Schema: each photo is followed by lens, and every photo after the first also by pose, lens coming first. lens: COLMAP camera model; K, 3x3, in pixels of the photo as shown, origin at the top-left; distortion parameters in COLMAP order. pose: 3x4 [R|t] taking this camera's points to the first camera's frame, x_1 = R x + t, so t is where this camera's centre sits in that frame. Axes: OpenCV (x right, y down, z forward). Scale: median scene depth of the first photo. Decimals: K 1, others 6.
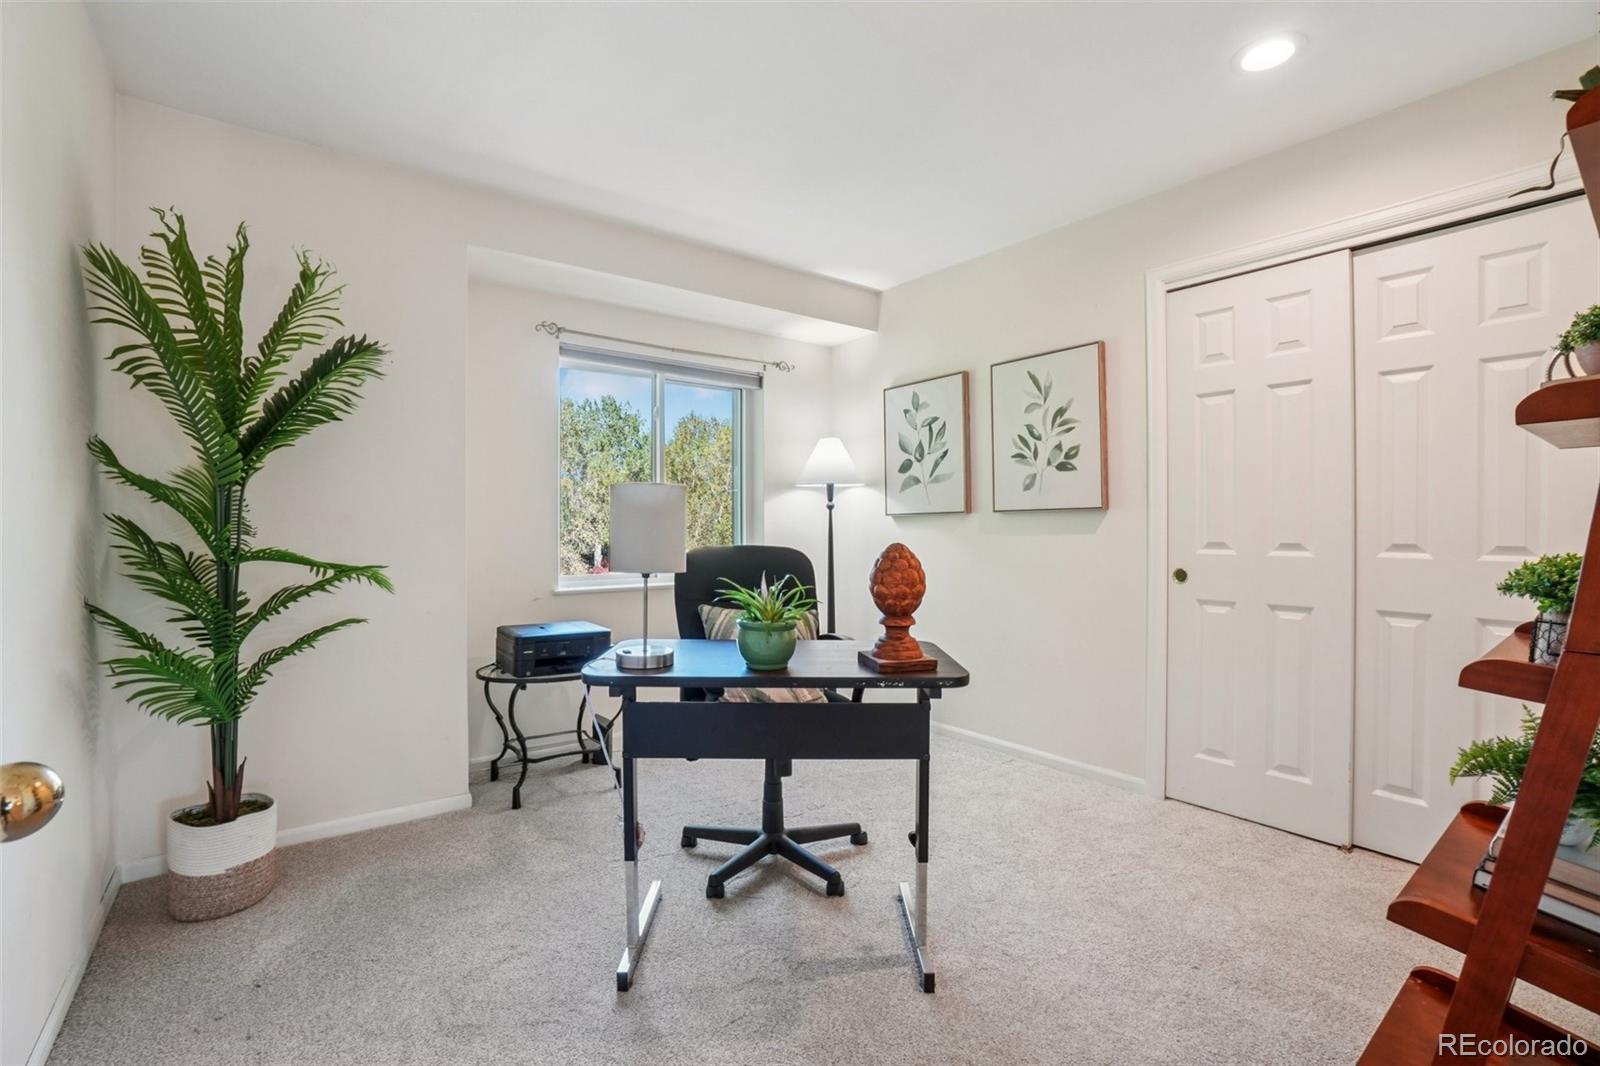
lens RADIAL K [[742.4, 0, 794.1], [0, 742.4, 522.0], [0, 0, 1]] dist [-0.056520, 0.017860]
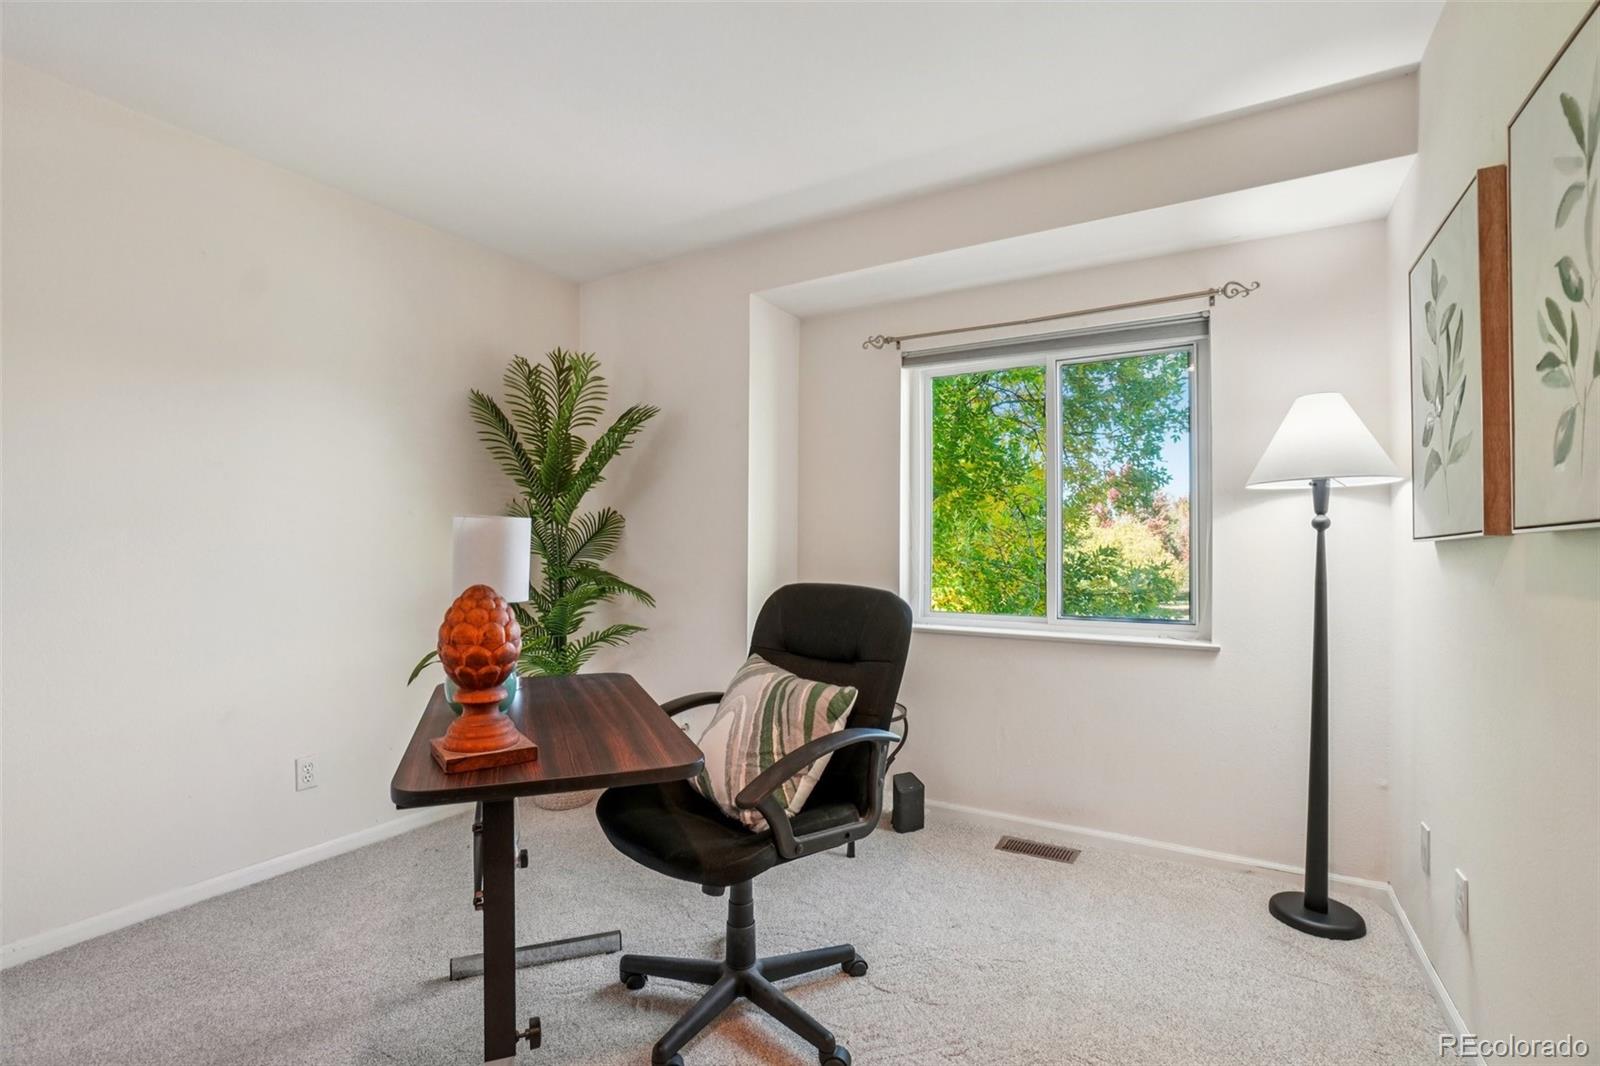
lens RADIAL K [[719.8, 0, 800.0], [0, 719.8, 533.0], [0, 0, 1]] dist [-0.009013, 0.000129]
pose [[0.355318, -0.009944, -0.934693, 0.415888], [-0.006247, 0.999896, -0.013013, -0.005489], [0.934725, 0.010463, 0.355219, 0.494058]]
